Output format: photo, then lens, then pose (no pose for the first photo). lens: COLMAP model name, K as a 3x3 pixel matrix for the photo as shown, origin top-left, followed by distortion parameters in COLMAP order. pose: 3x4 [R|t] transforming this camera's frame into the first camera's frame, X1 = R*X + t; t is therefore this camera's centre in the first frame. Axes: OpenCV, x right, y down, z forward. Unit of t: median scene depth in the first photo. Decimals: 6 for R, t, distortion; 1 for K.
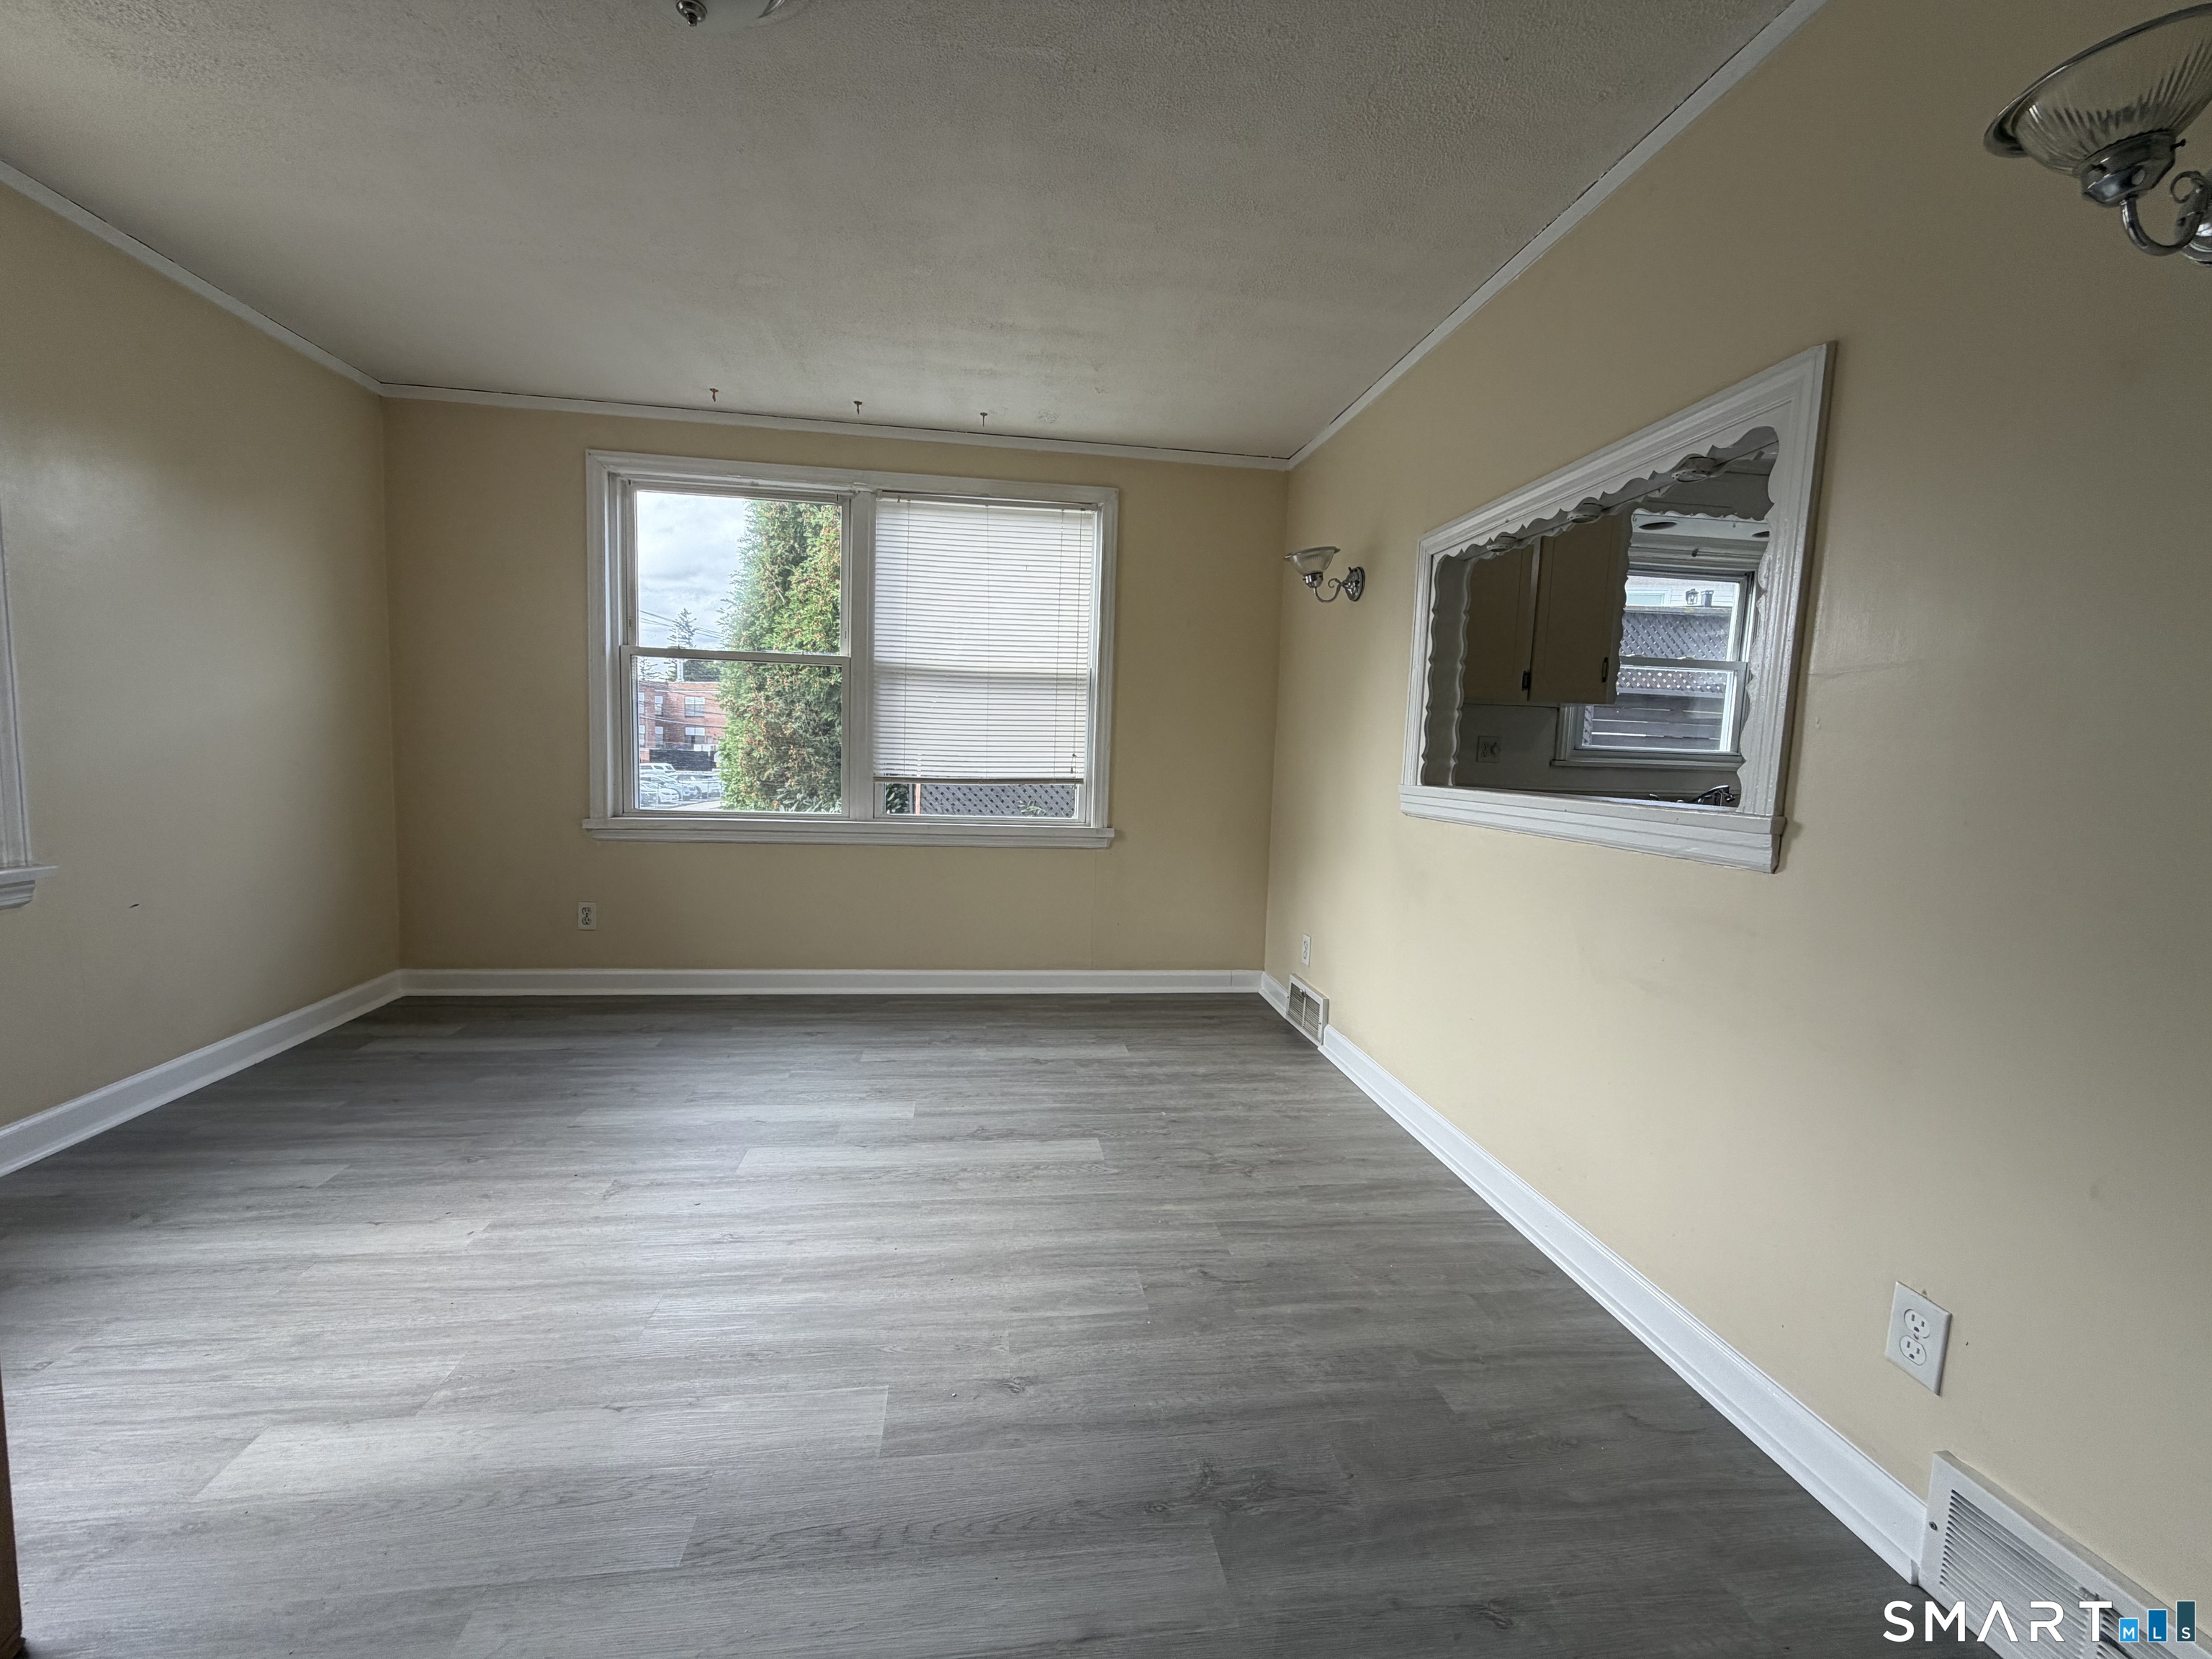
lens RADIAL K [[880.9, 0, 1100.3], [0, 880.9, 829.5], [0, 0, 1]] dist [-0.000332, 0.000344]
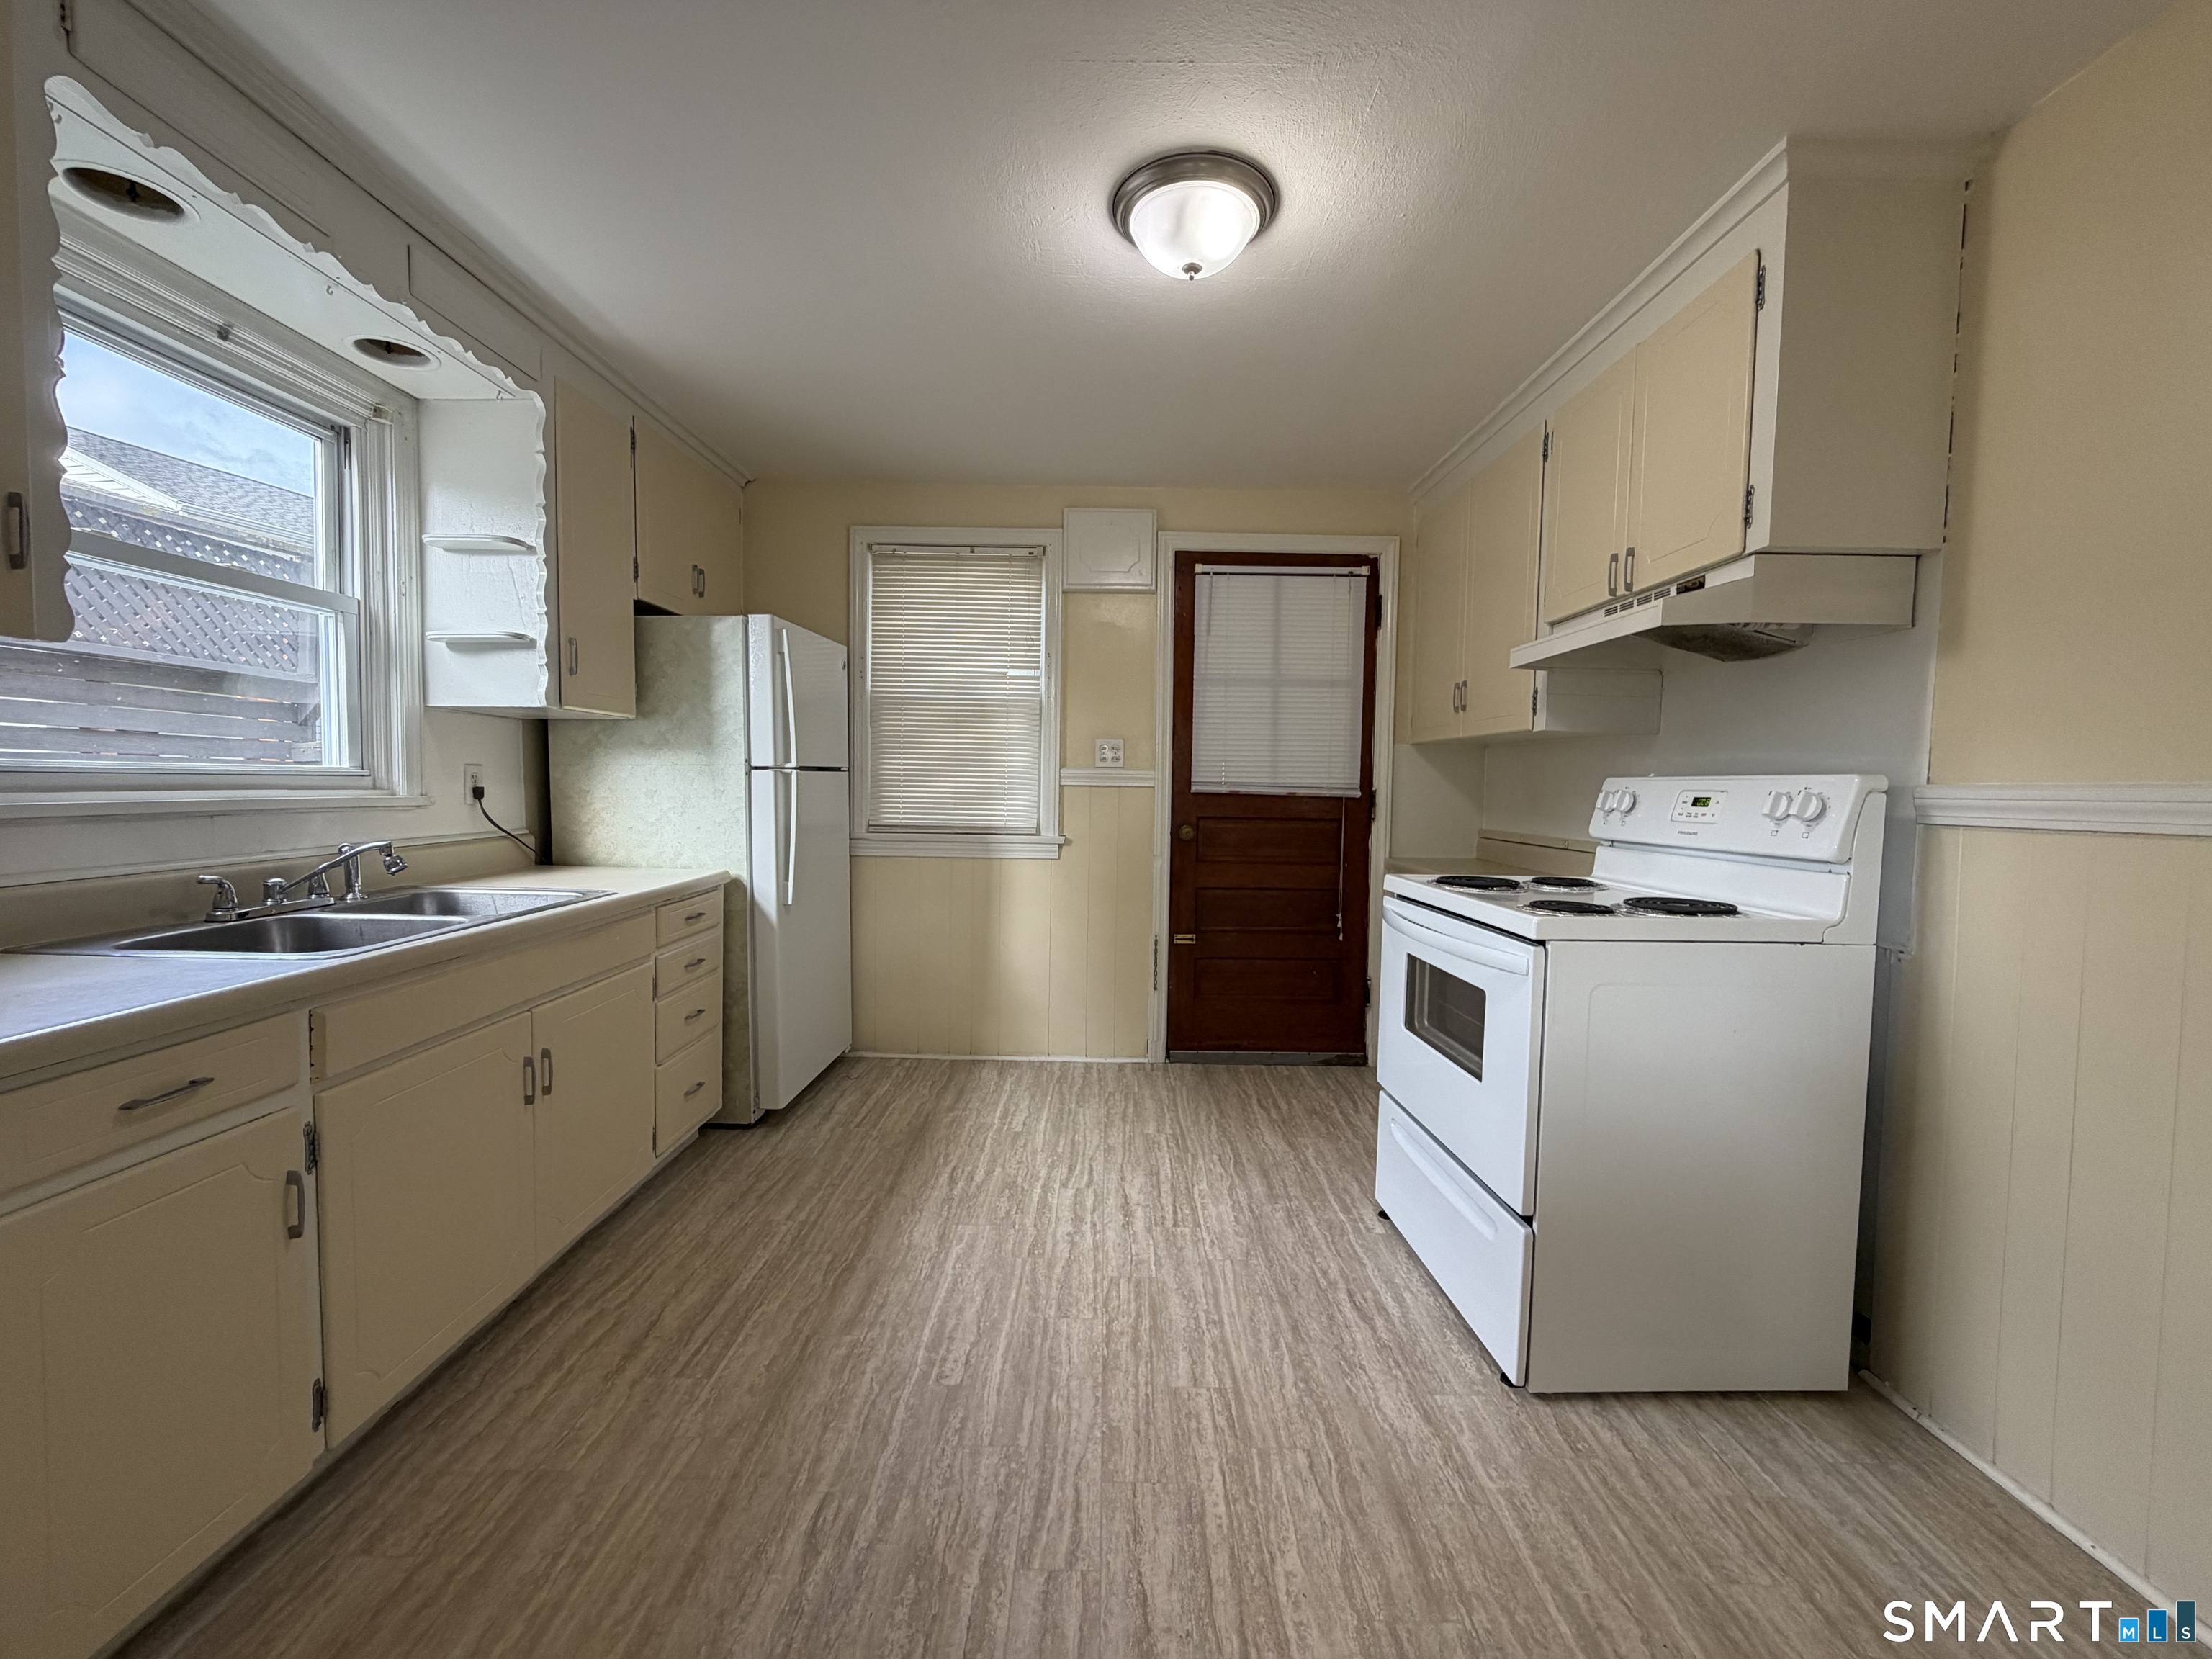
lens RADIAL K [[882.7, 0, 1102.2], [0, 882.7, 829.6], [0, 0, 1]] dist [-0.000378, -0.000381]
pose [[0.134539, -0.084933, 0.987262, 0.381440], [0.080385, 0.993972, 0.074556, -0.081805], [-0.987642, 0.069331, 0.140556, 0.726824]]
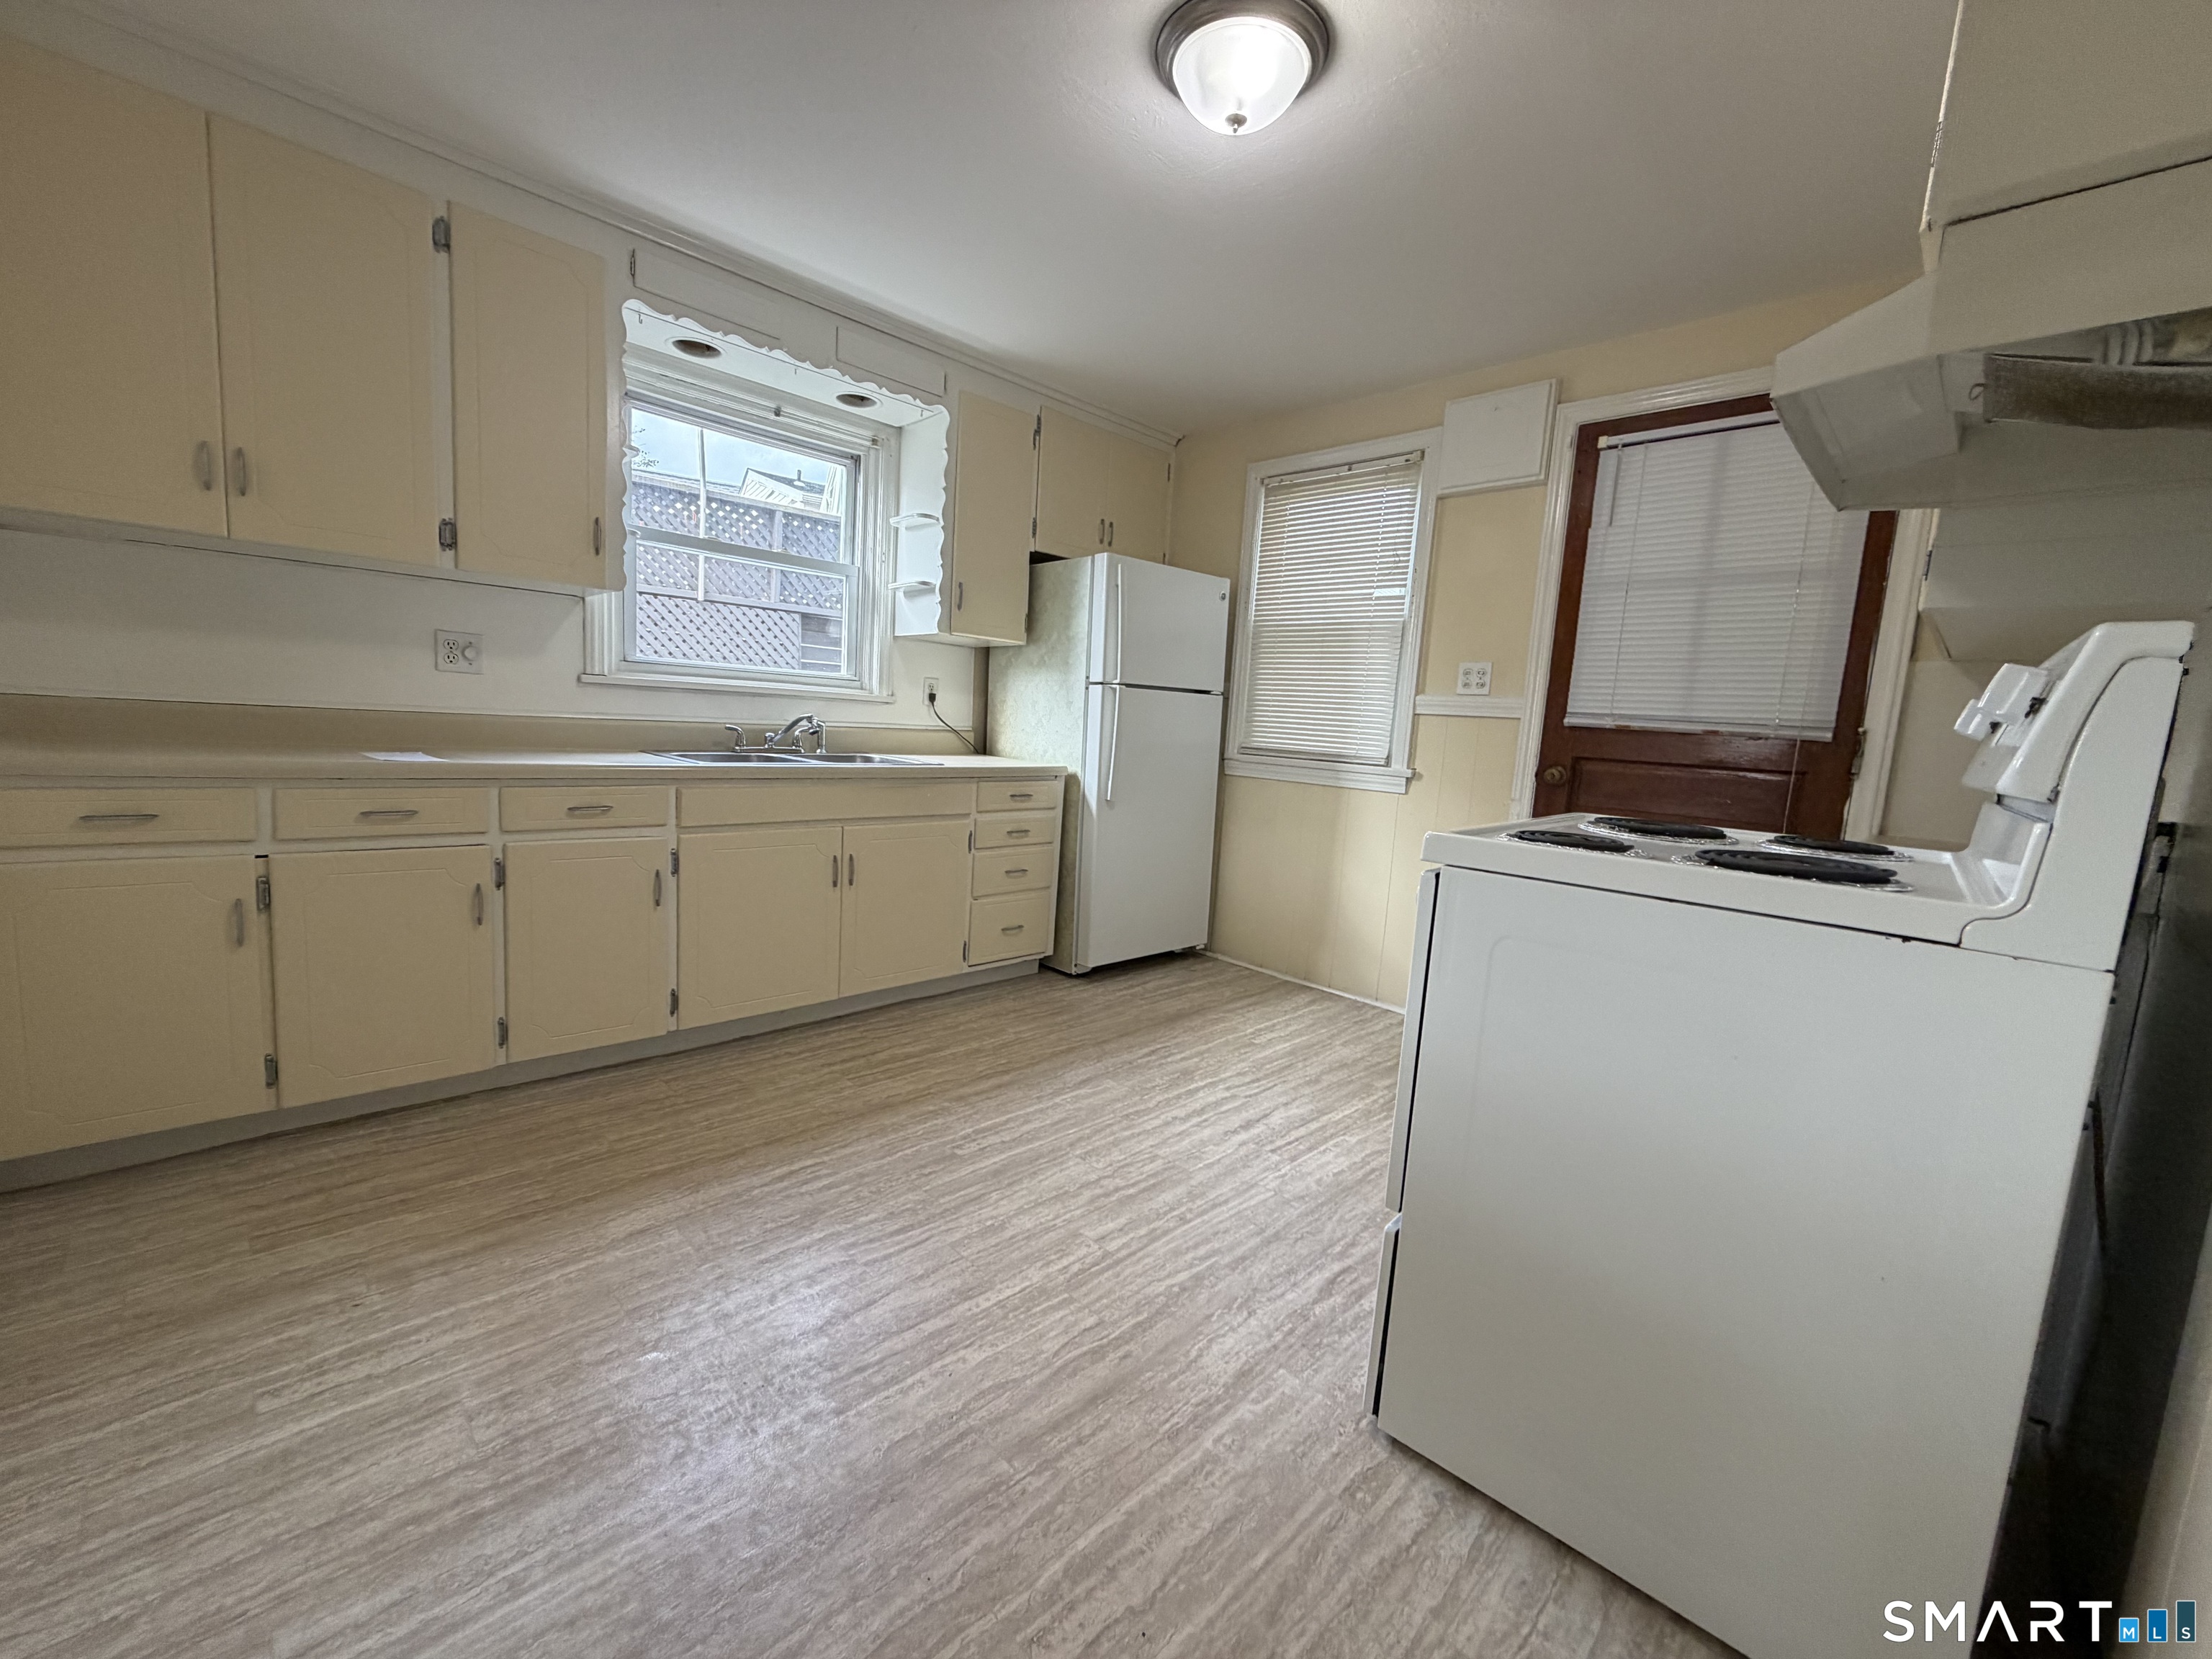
lens RADIAL K [[882.3, 0, 1099.6], [0, 882.3, 829.4], [0, 0, 1]] dist [0.000750, -0.000309]
pose [[0.795144, -0.061476, 0.603296, 0.587349], [0.022793, 0.997175, 0.071572, 0.003658], [-0.605992, -0.043159, 0.794299, 0.282993]]
